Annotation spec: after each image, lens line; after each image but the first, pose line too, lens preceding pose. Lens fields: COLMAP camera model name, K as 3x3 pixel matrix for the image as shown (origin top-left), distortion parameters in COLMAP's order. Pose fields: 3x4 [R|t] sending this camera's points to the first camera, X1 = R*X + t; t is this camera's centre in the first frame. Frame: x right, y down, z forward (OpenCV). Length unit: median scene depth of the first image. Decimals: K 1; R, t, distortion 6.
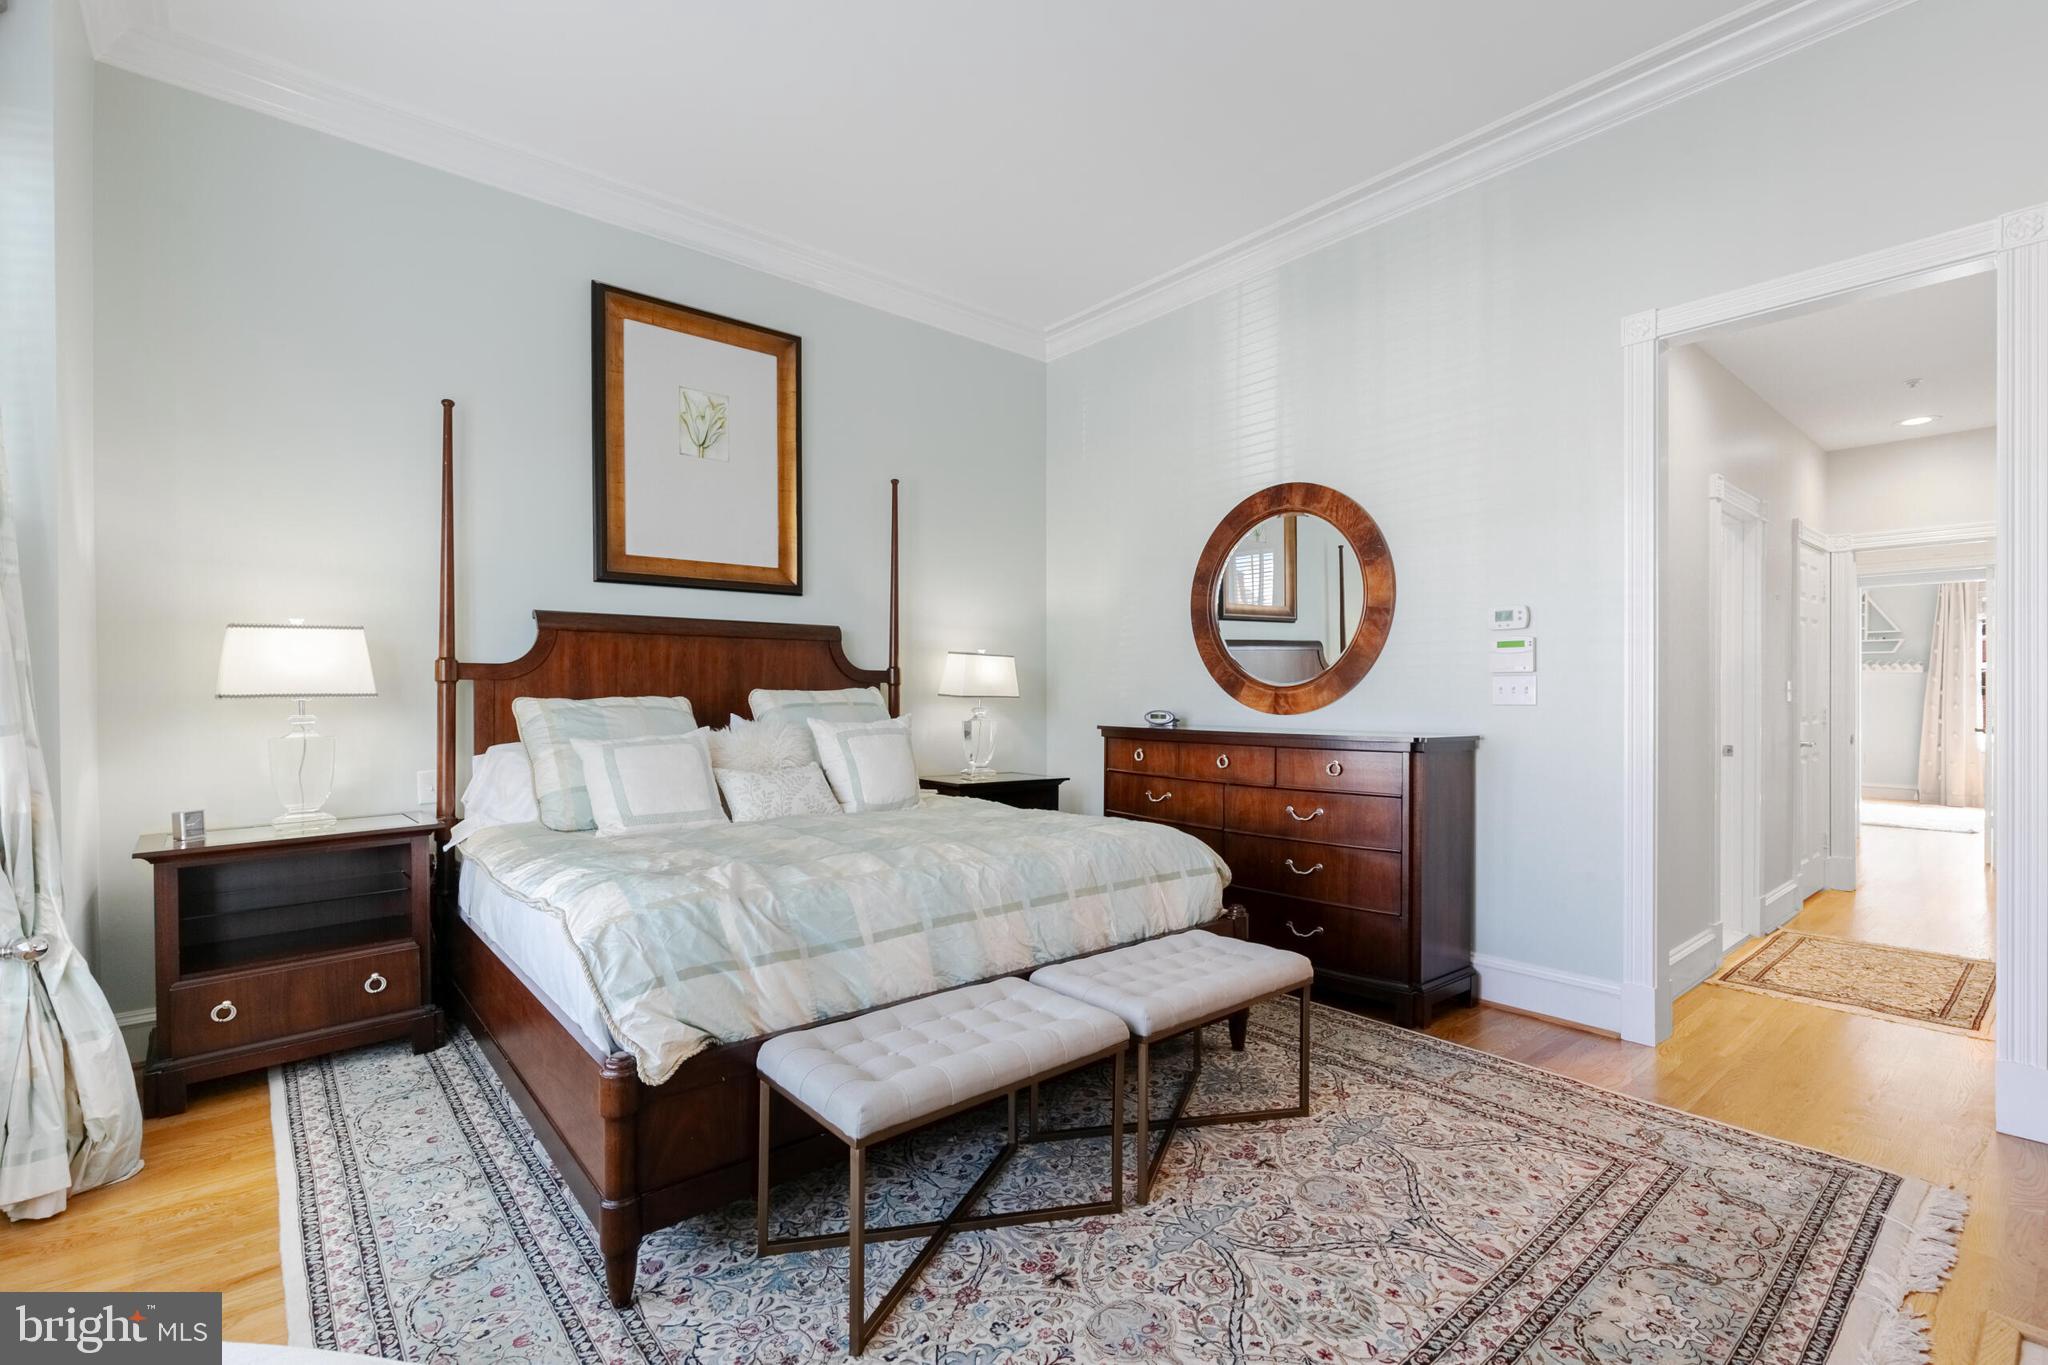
lens RADIAL K [[913.3, 0, 1019.0], [0, 913.3, 691.8], [0, 0, 1]] dist [0.005496, -0.000401]
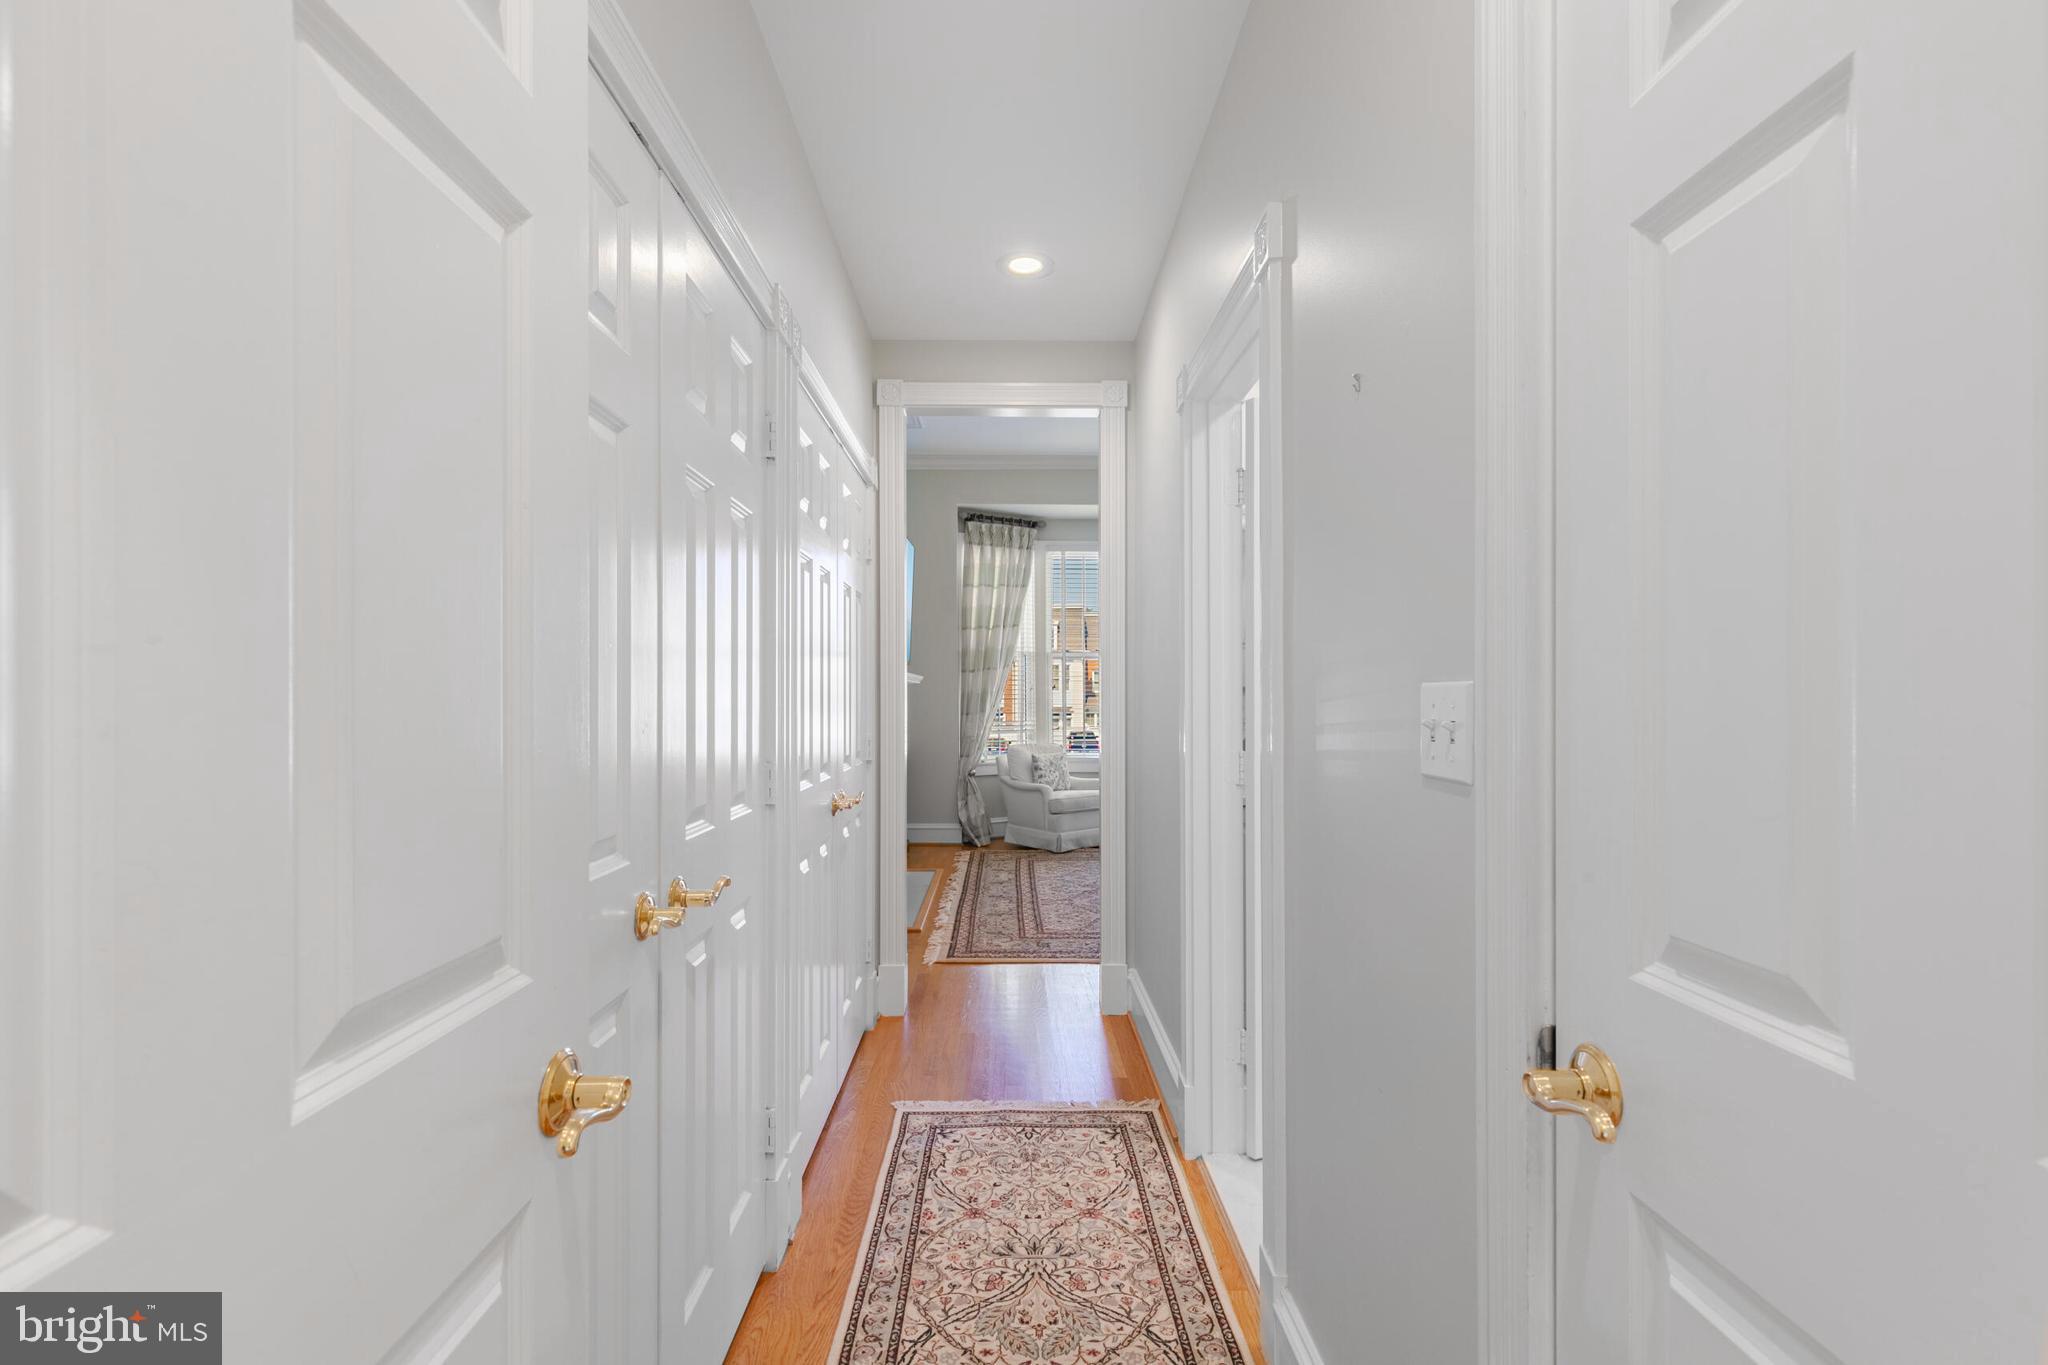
lens RADIAL K [[913.3, 0, 1019.0], [0, 913.3, 691.8], [0, 0, 1]] dist [0.005496, -0.000401]
pose [[-0.634024, -0.003827, -0.773304, 1.377152], [-0.001276, 0.999992, -0.003903, -0.014039], [0.773312, -0.001488, -0.634024, 1.366593]]
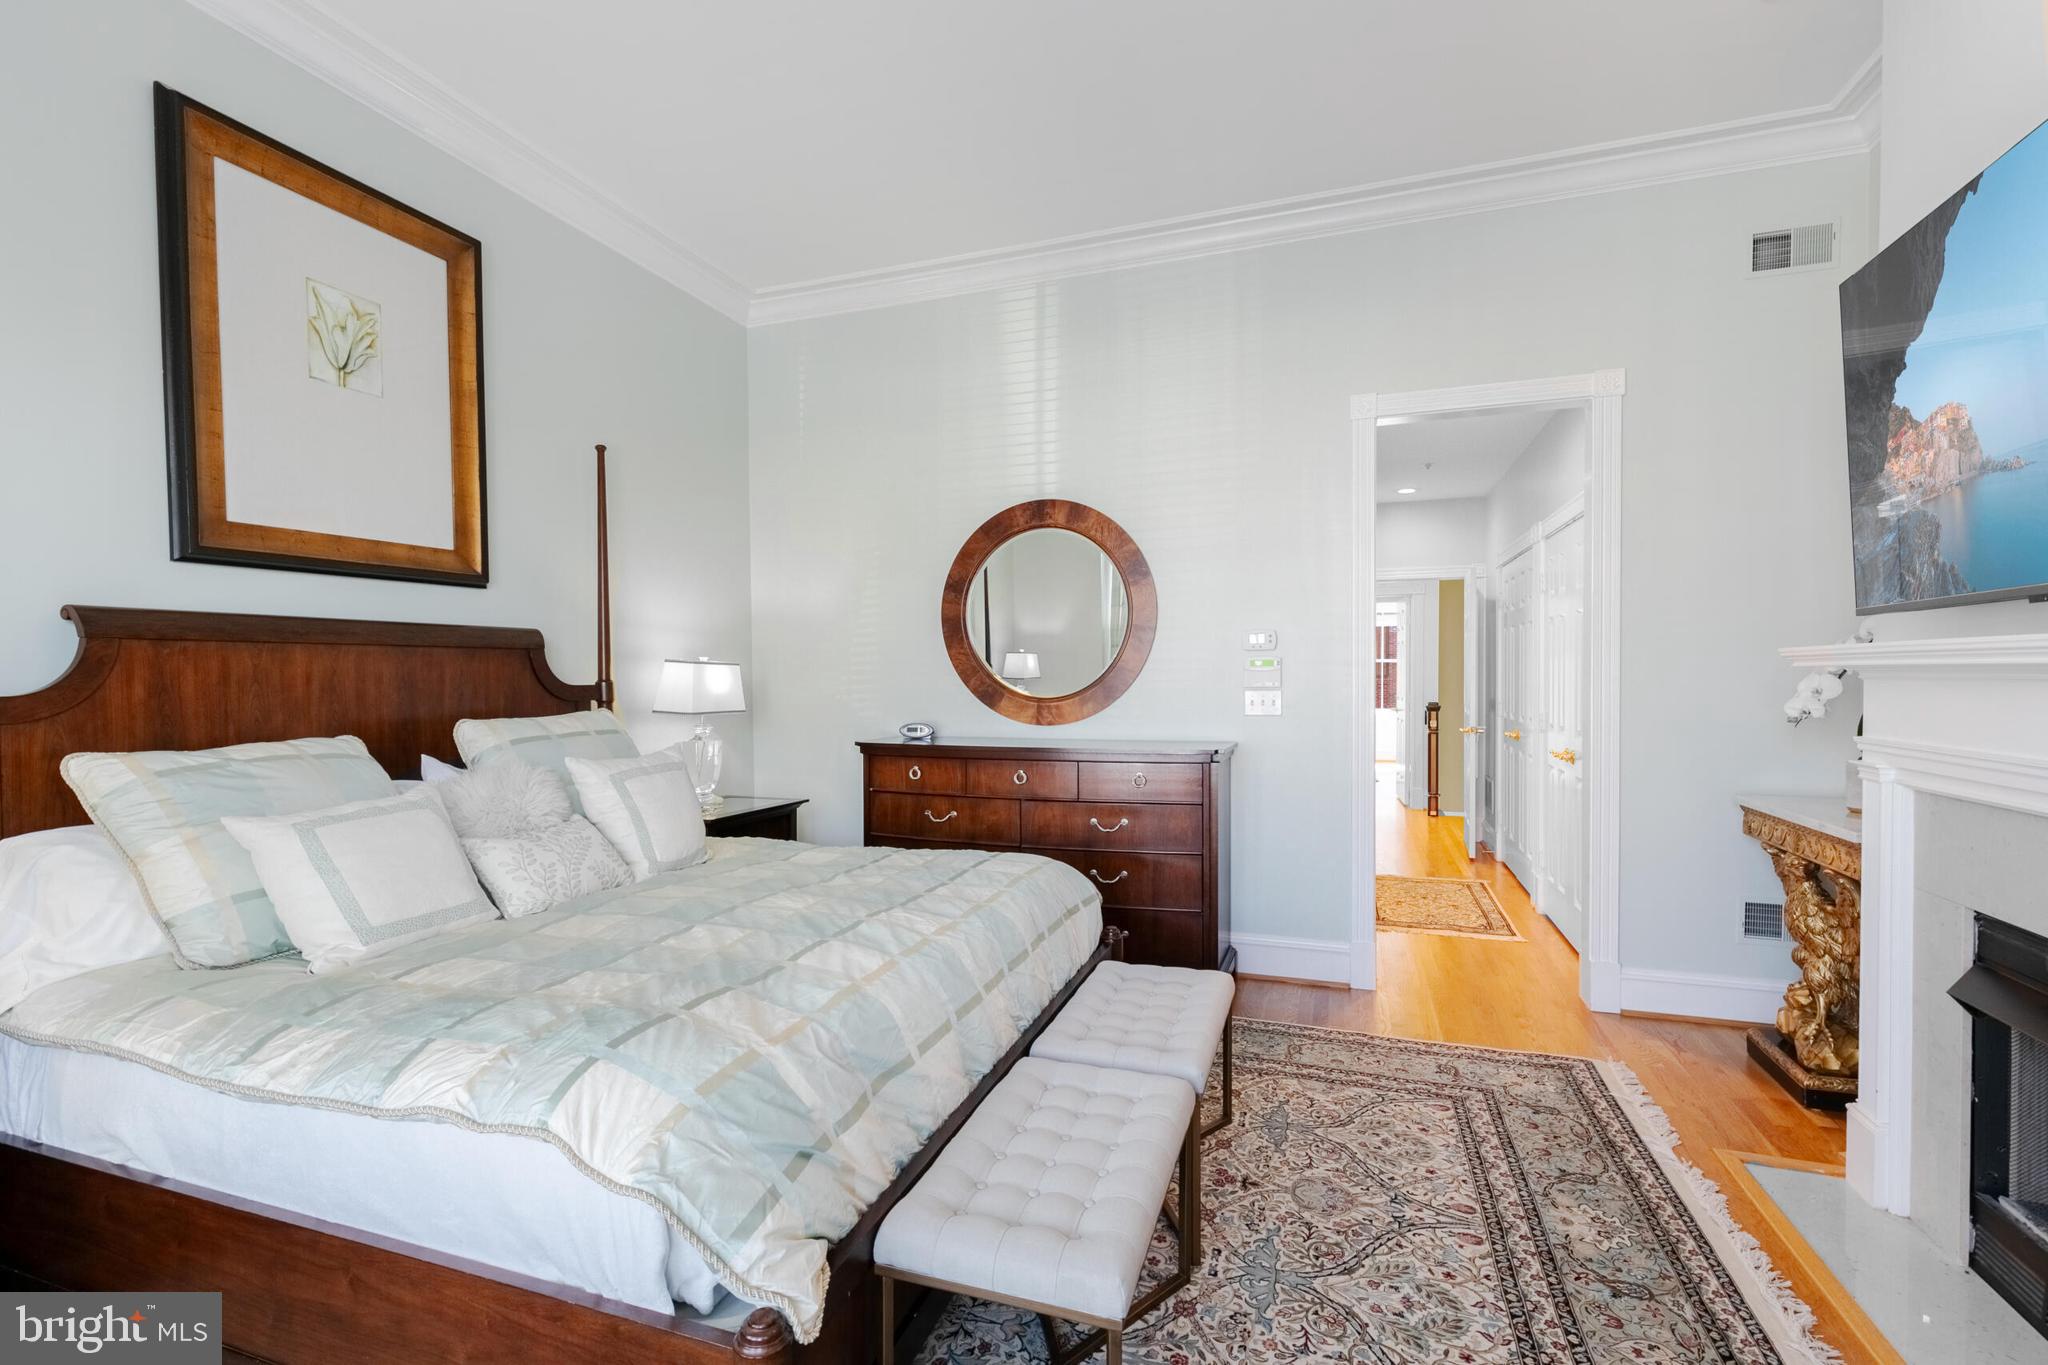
lens RADIAL K [[913.3, 0, 1019.0], [0, 913.3, 691.8], [0, 0, 1]] dist [0.005496, -0.000401]
pose [[0.863360, -0.016975, 0.504303, -0.277698], [0.006796, 0.999735, 0.022016, -0.038913], [-0.504543, -0.015580, 0.863246, 0.145050]]
